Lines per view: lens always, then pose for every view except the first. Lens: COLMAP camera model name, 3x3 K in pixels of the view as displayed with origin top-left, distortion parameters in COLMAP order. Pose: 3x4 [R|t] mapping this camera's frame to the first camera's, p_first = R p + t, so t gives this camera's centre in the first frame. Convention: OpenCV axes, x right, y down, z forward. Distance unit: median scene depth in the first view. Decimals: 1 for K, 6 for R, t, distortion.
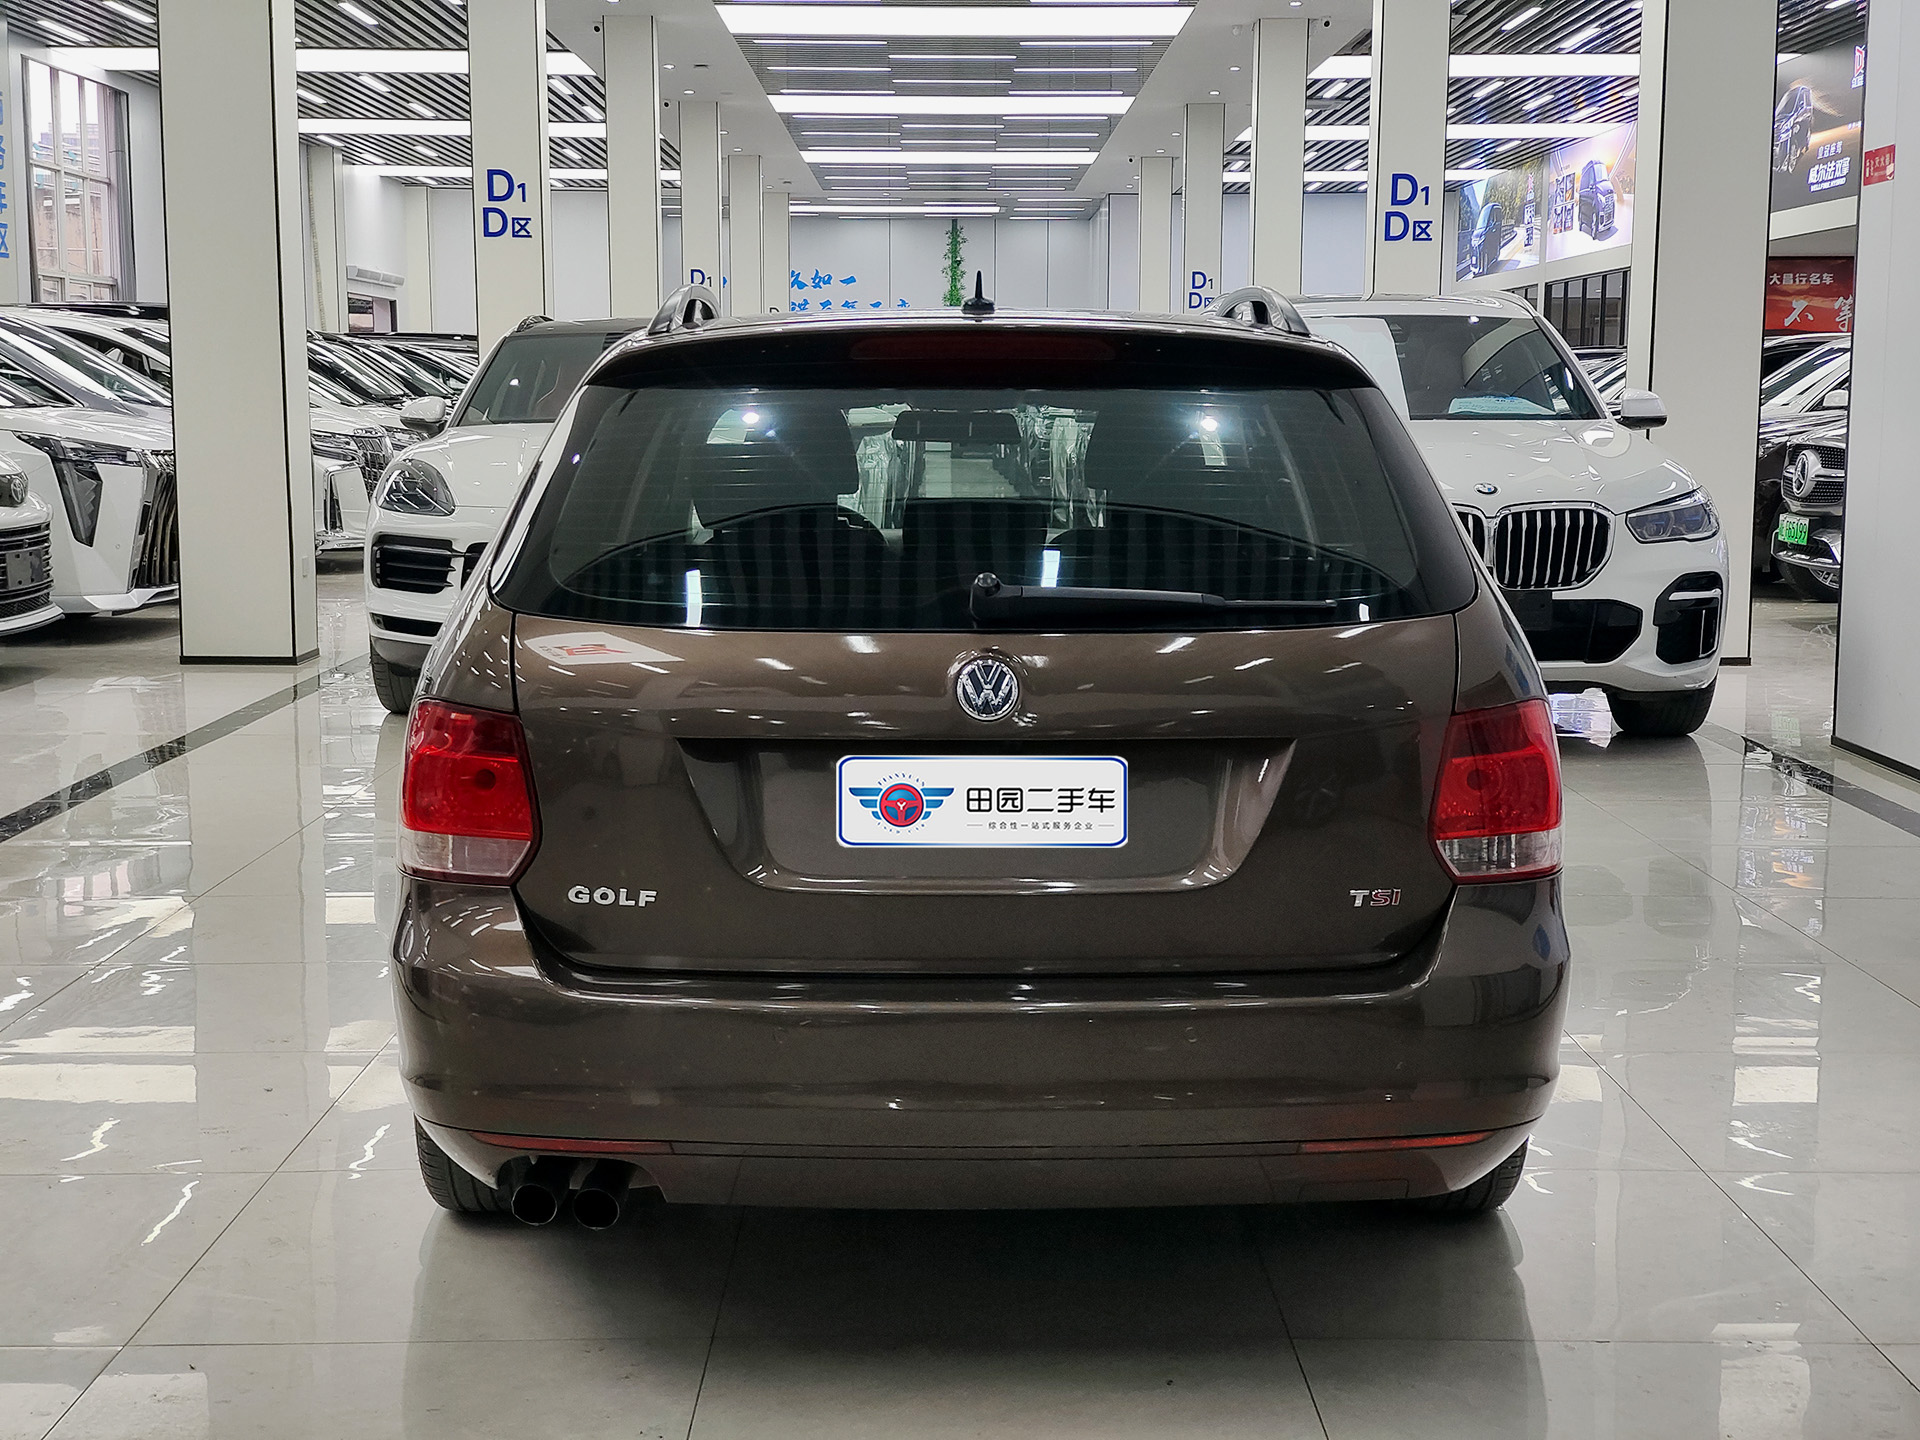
lens RADIAL K [[2658.4, 0, 960.0], [0, 2658.4, 720.0], [0, 0, 1]] dist [0.515121, -1.756512]
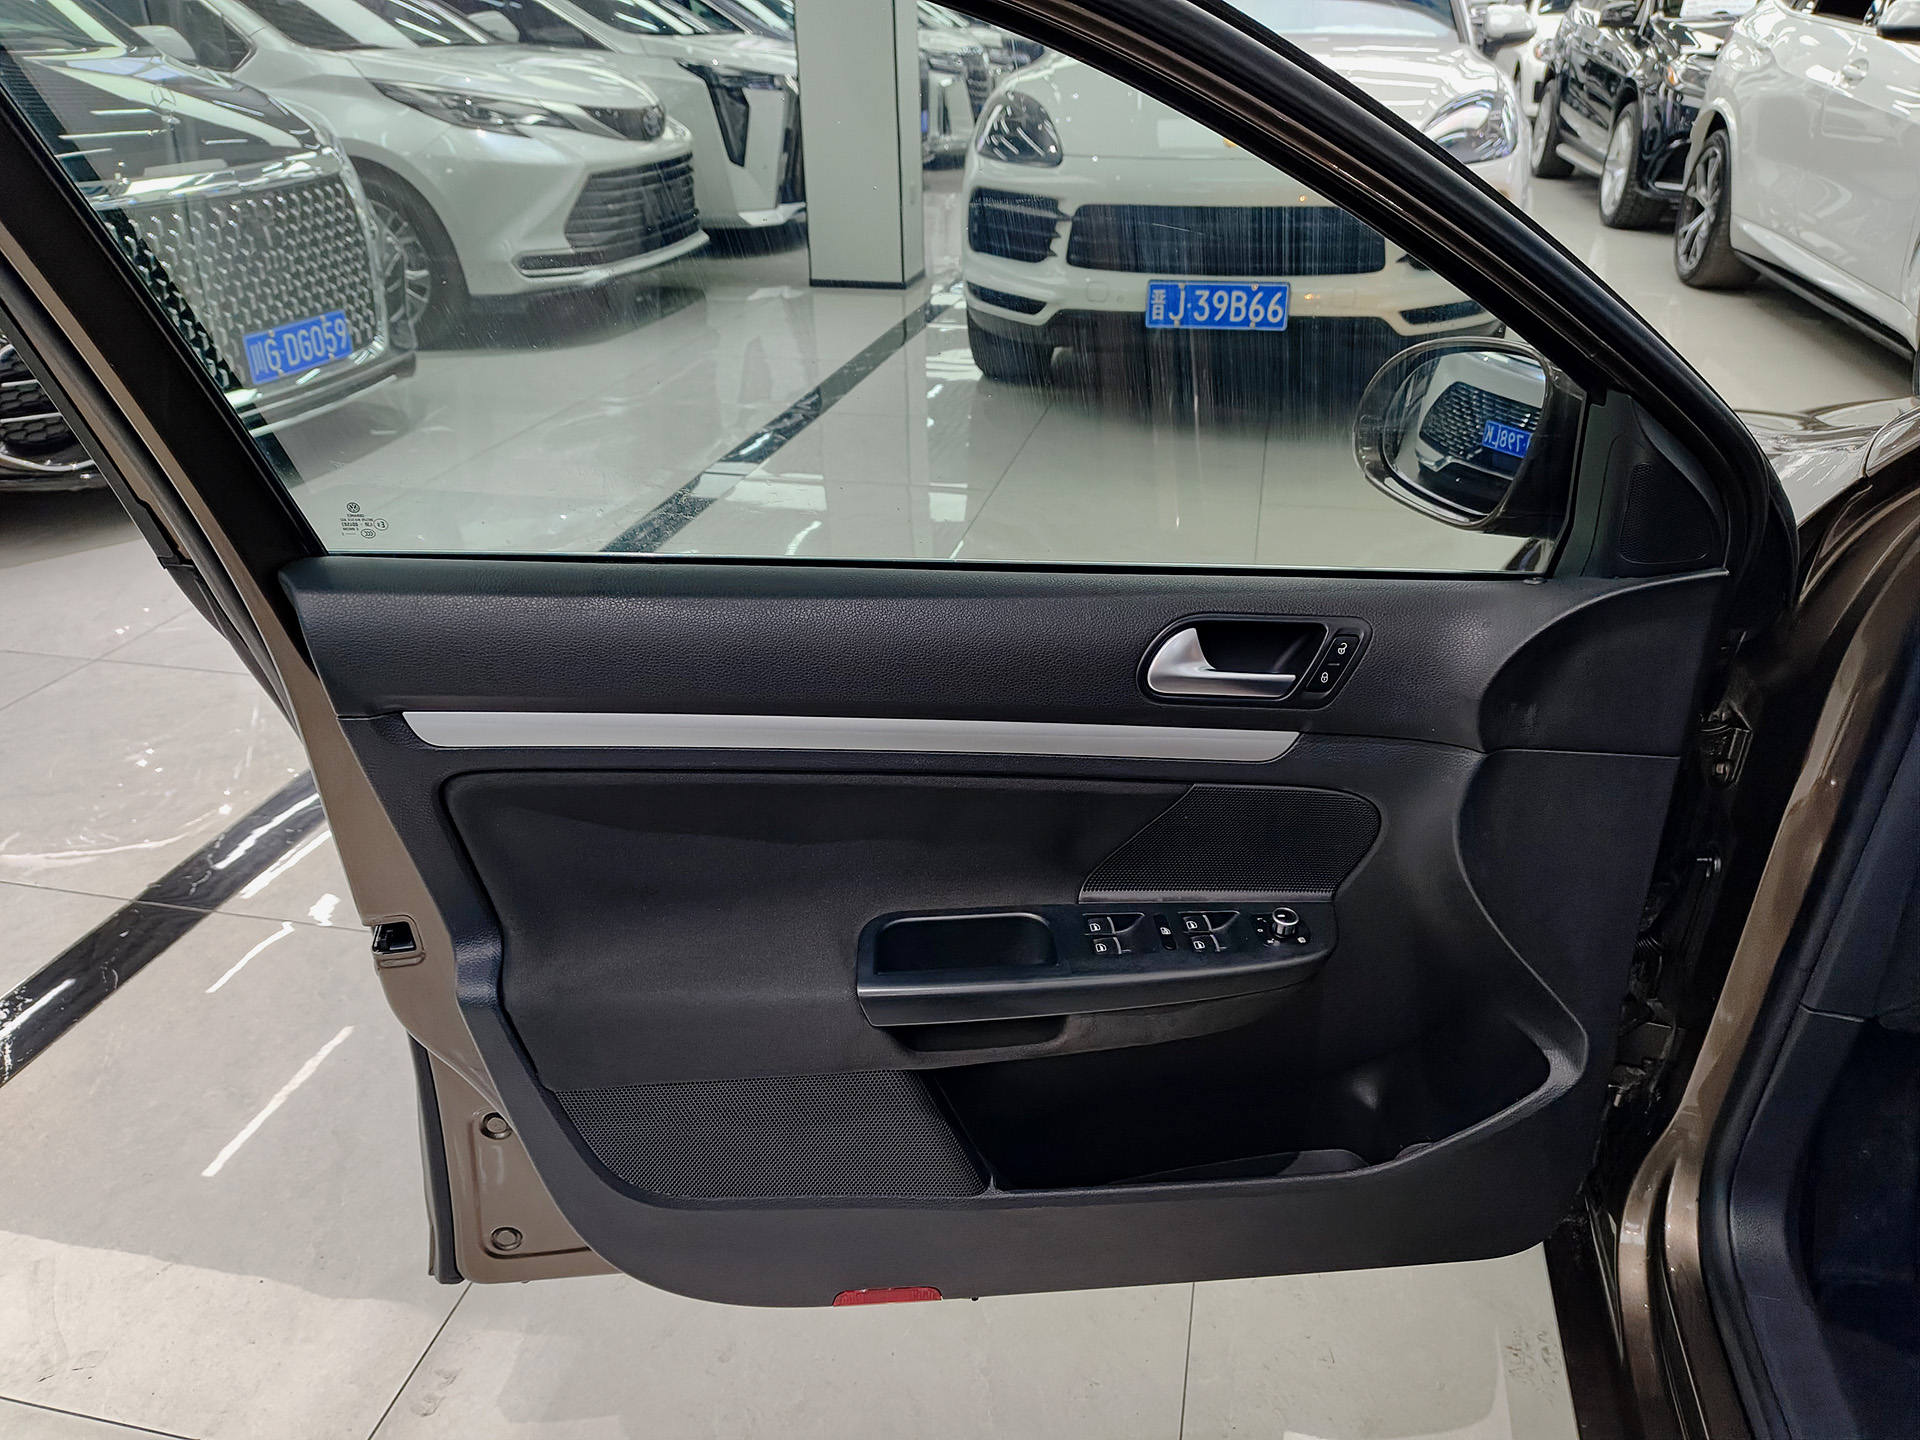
lens RADIAL K [[1349.2, 0, 960.0], [0, 1349.2, 720.0], [0, 0, 1]] dist [0.022403, 0.001977]
pose [[0.975437, 0.088910, -0.201540, -0.094815], [-0.013014, 0.936586, 0.350195, -0.049681], [0.219895, -0.338970, 0.914738, 0.442164]]
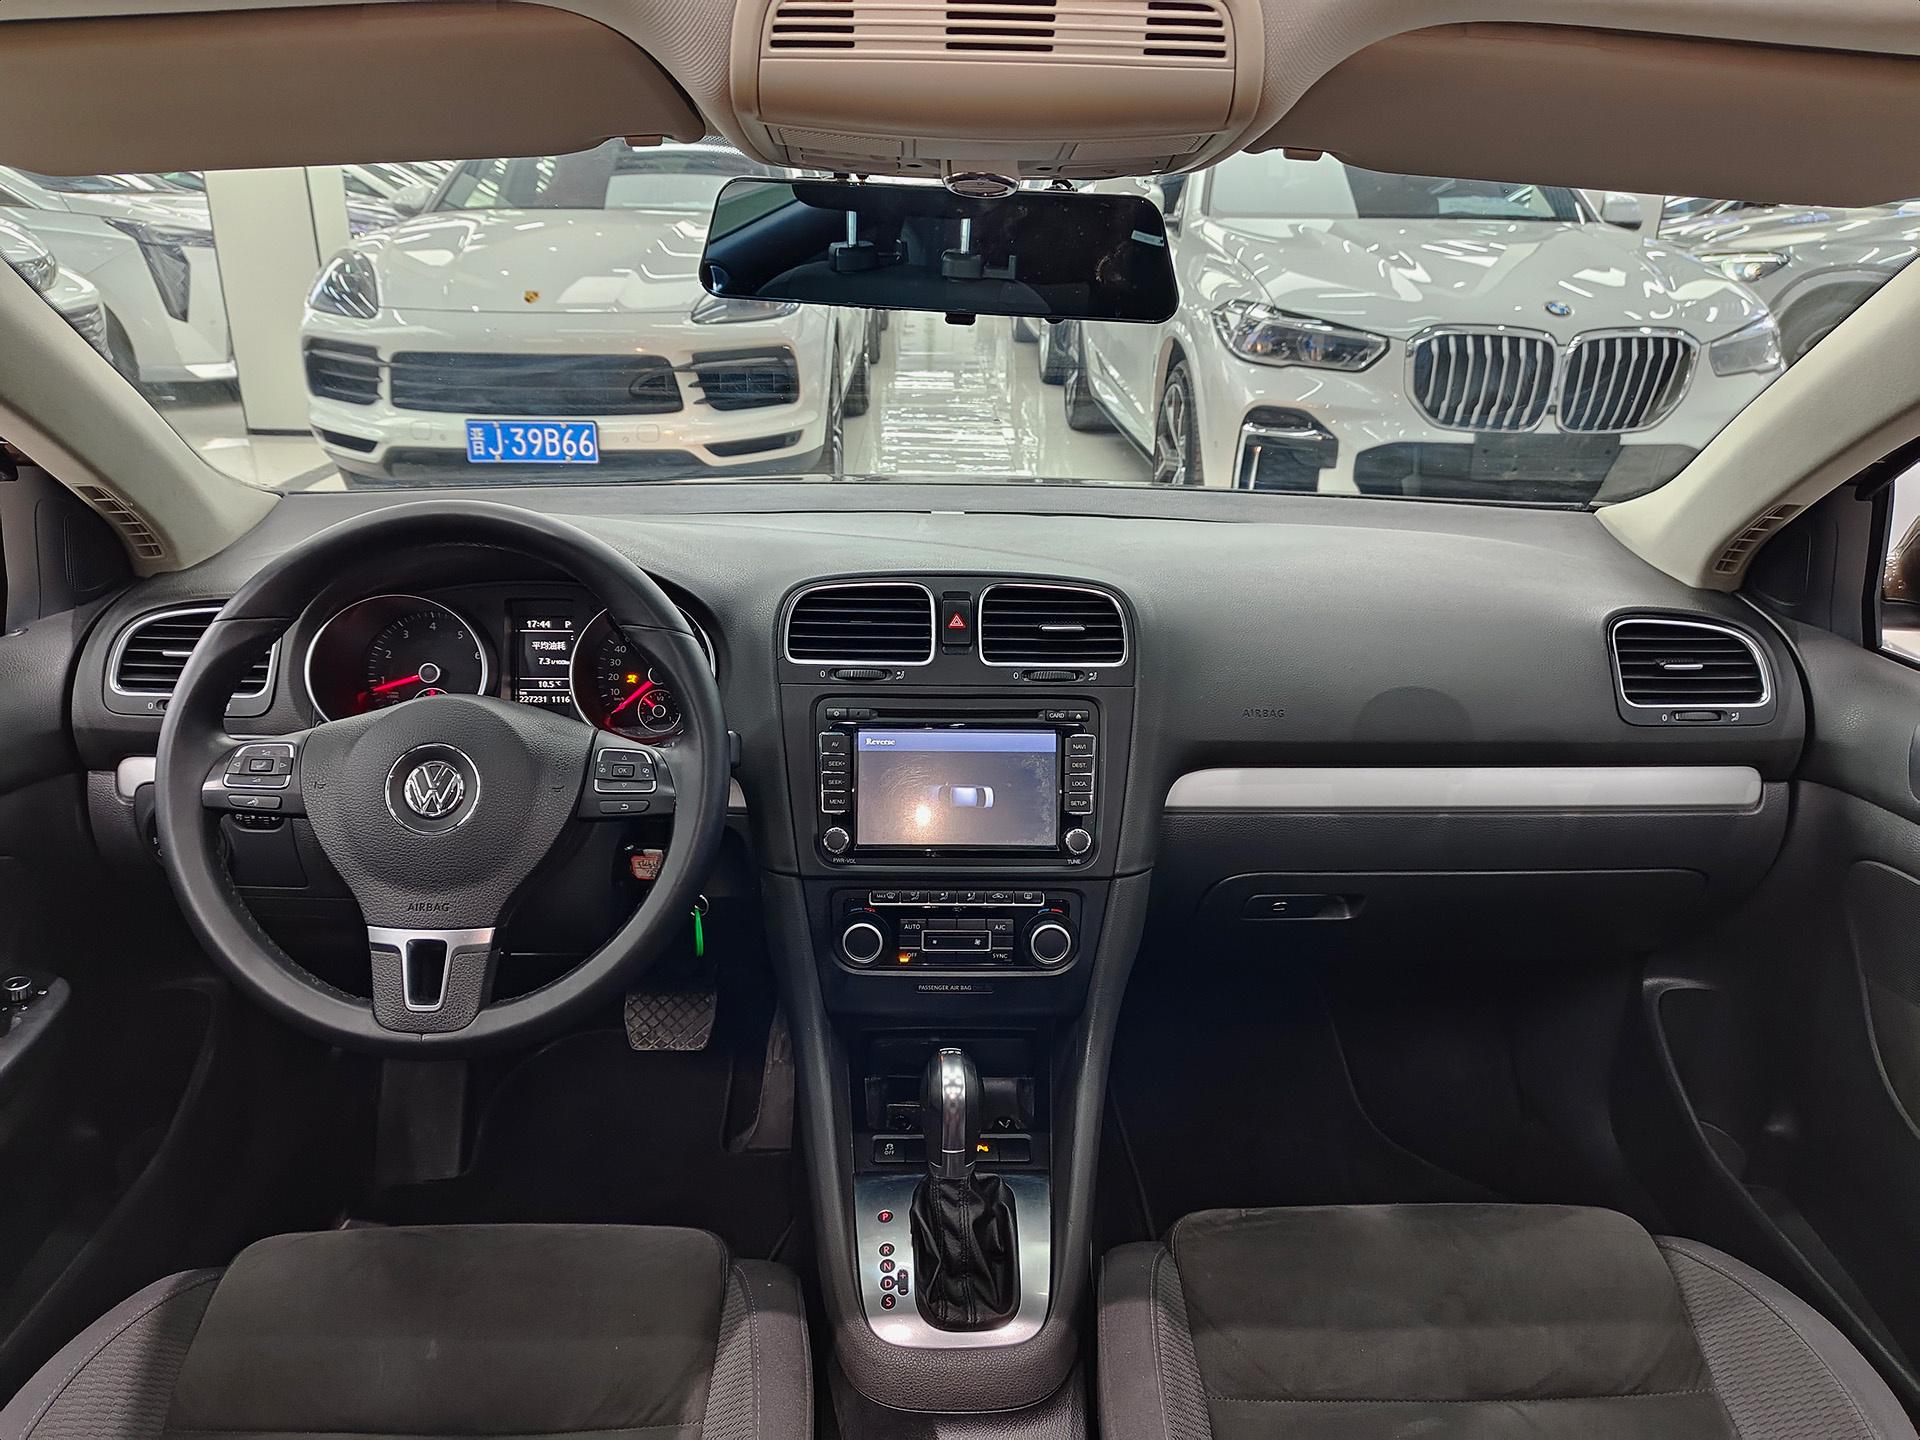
lens RADIAL K [[1349.2, 0, 960.0], [0, 1349.2, 720.0], [0, 0, 1]] dist [0.022403, 0.001977]
pose [[0.999645, 0.003449, 0.026431, -0.002743], [-0.009759, 0.970095, 0.242529, -0.046245], [-0.024805, -0.242701, 0.969784, 0.419412]]
